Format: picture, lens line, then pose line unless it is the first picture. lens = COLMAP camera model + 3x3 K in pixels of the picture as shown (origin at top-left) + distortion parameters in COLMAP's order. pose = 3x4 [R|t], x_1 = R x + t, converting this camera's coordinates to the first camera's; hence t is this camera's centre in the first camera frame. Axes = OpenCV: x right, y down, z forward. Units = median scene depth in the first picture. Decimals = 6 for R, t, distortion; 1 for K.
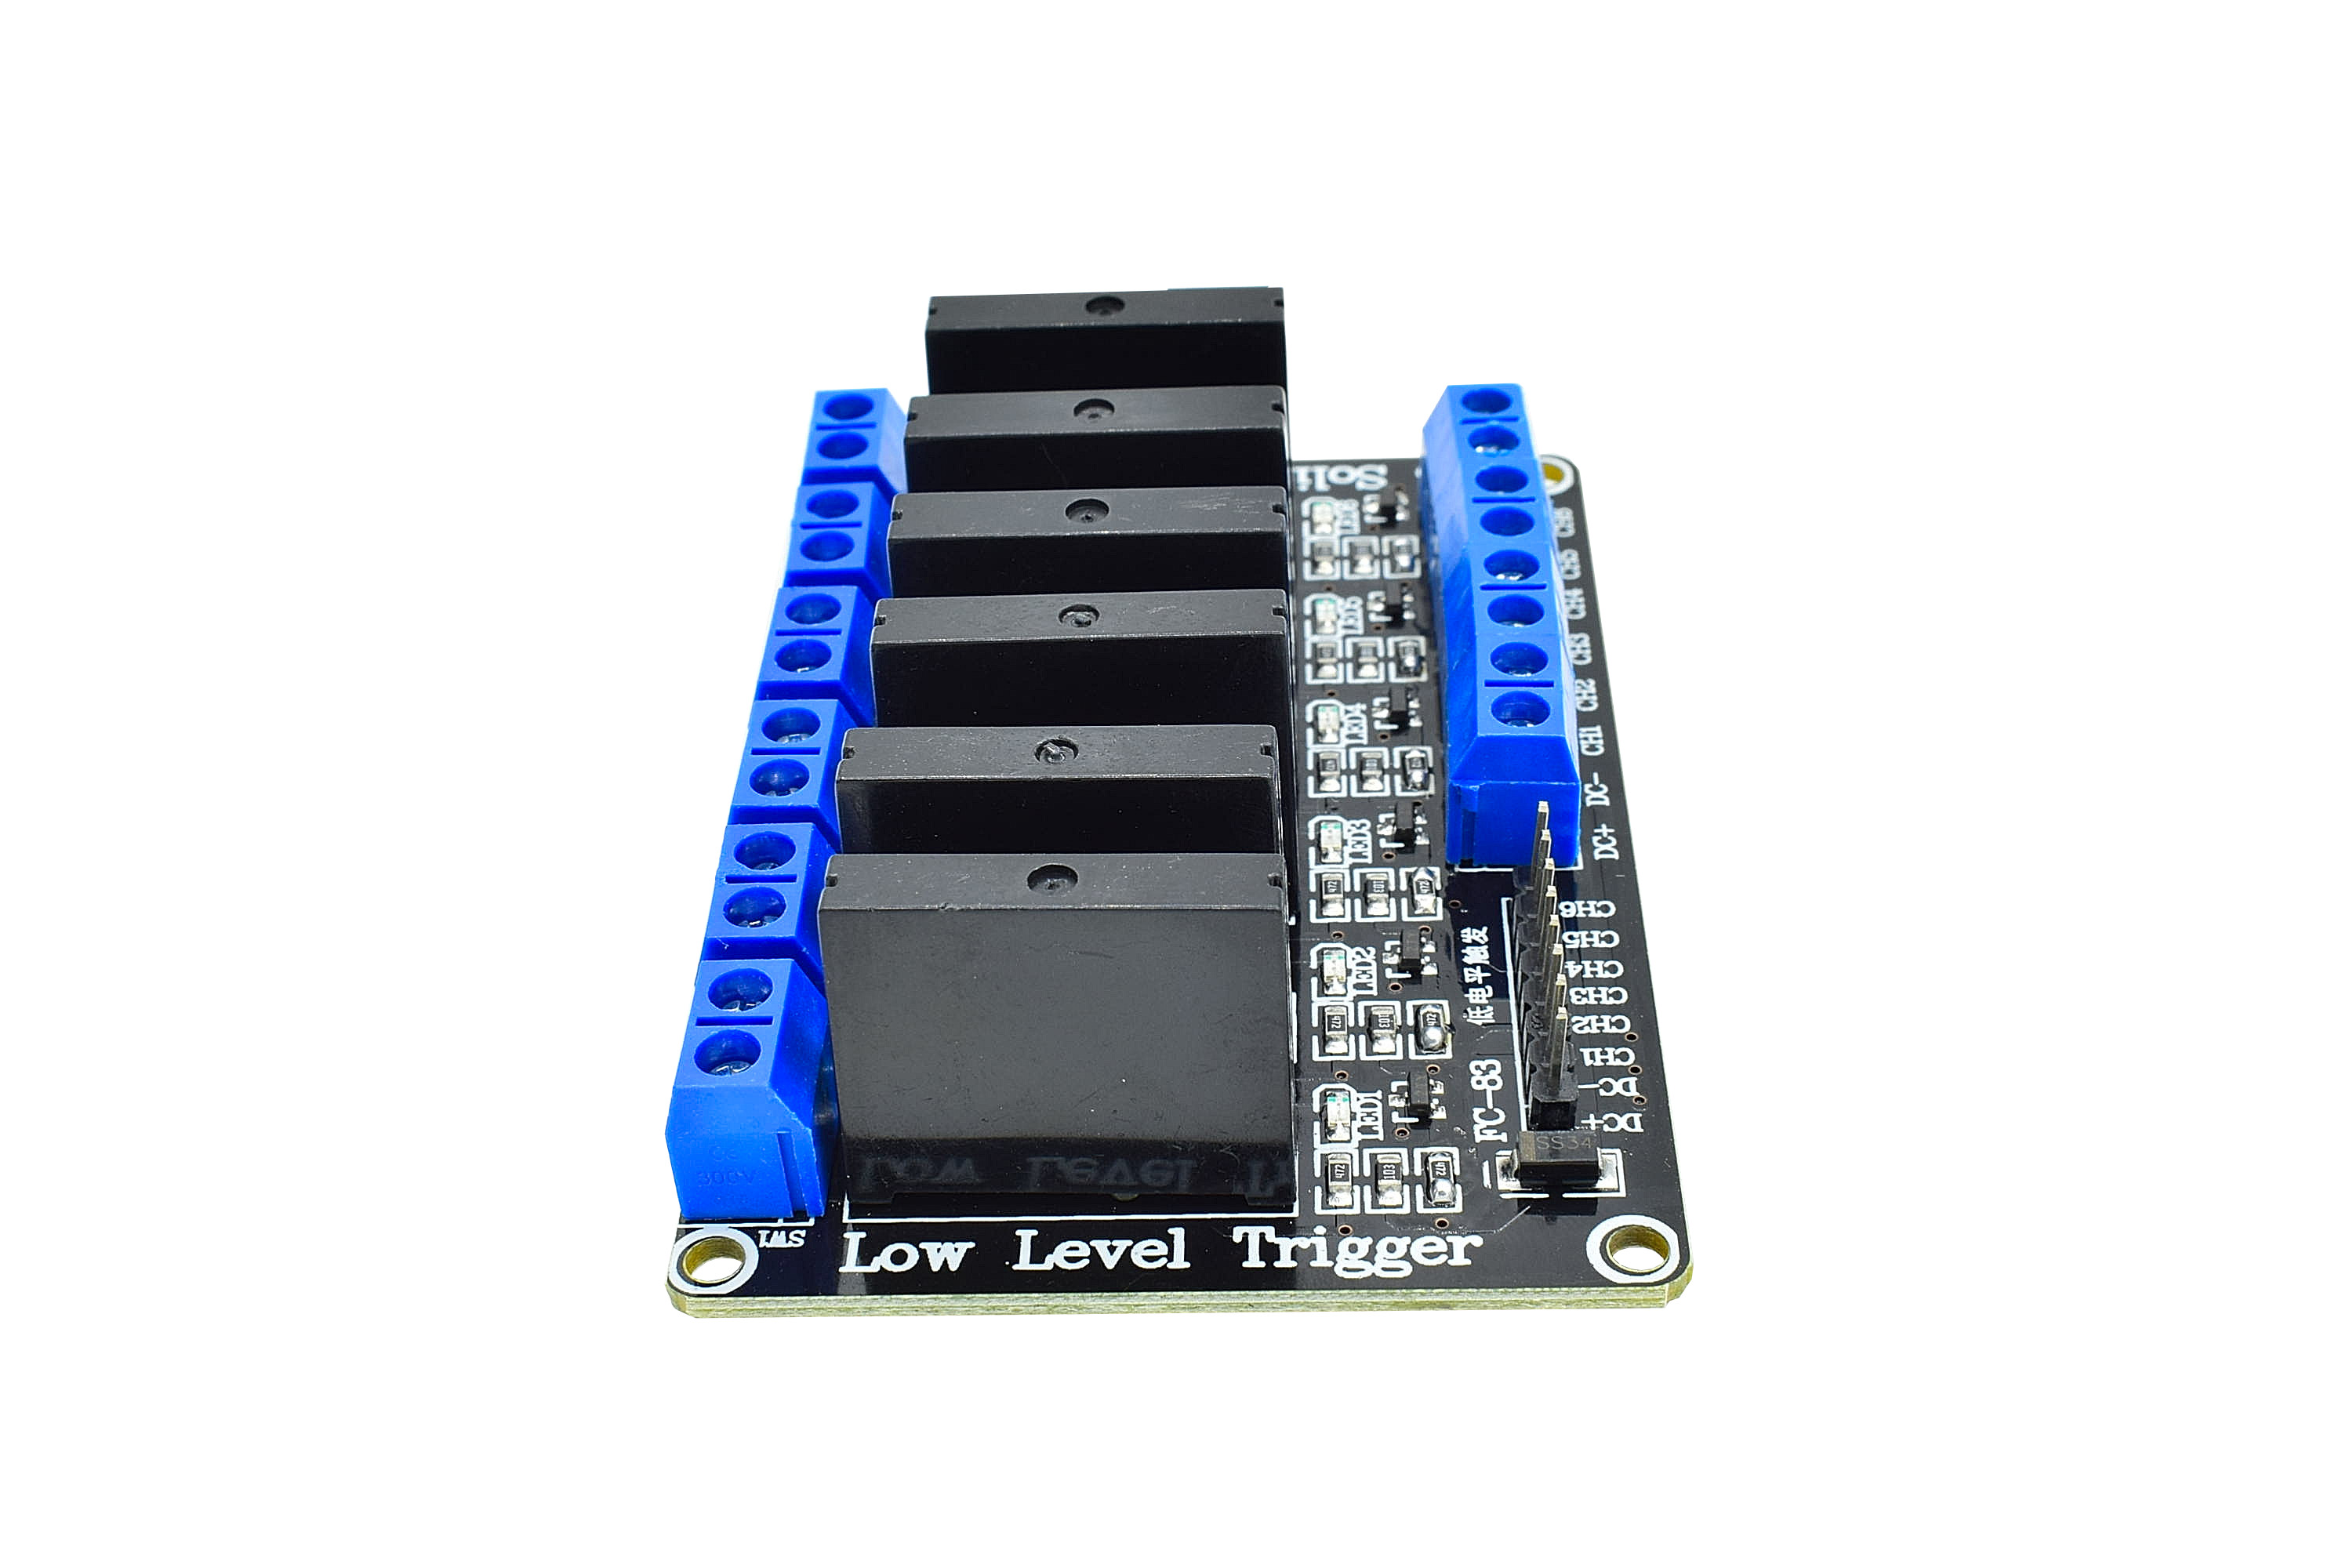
lens RADIAL K [[3184.9, 0, 1183.5], [0, 3184.9, 779.5], [0, 0, 1]] dist [-0.021881, 0.000000]
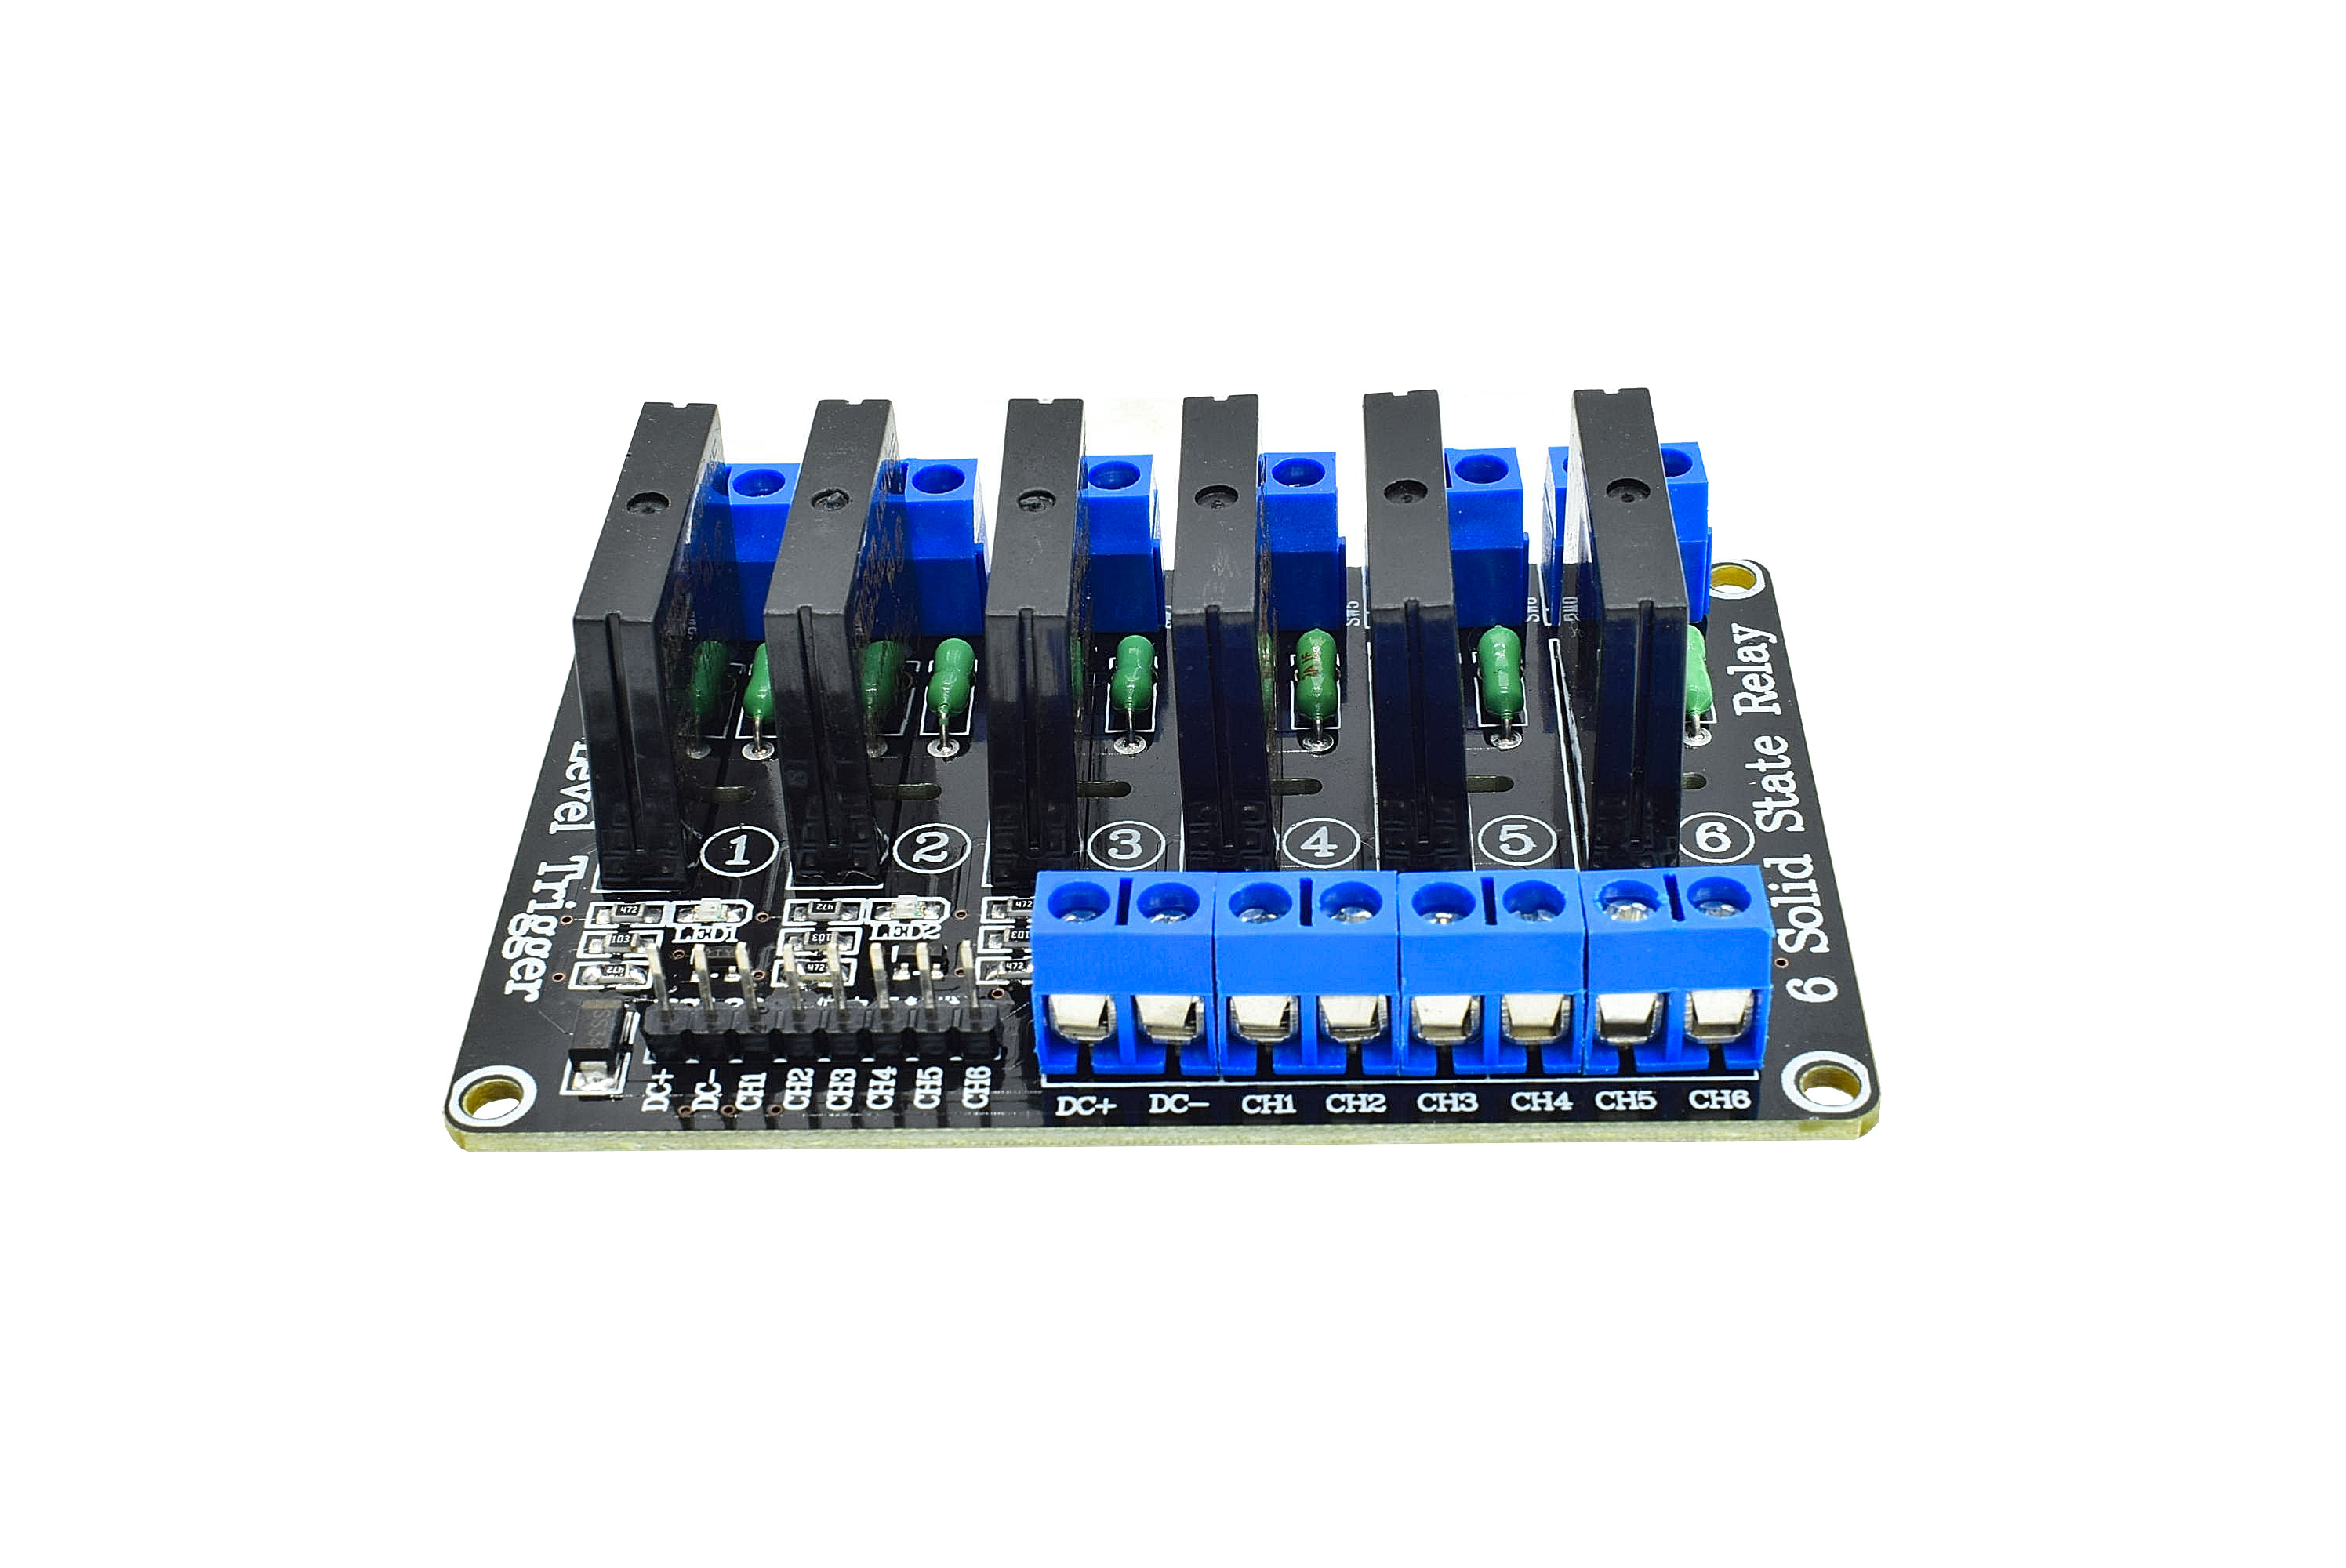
lens RADIAL K [[3184.9, 0, 1177.0], [0, 3184.9, 795.3], [0, 0, 1]] dist [-0.021881, 0.000000]
pose [[-0.001967, 0.655615, -0.755093, 0.846161], [-0.589149, 0.609374, 0.530629, -0.592481], [0.808022, 0.445906, 0.385056, 0.697442]]
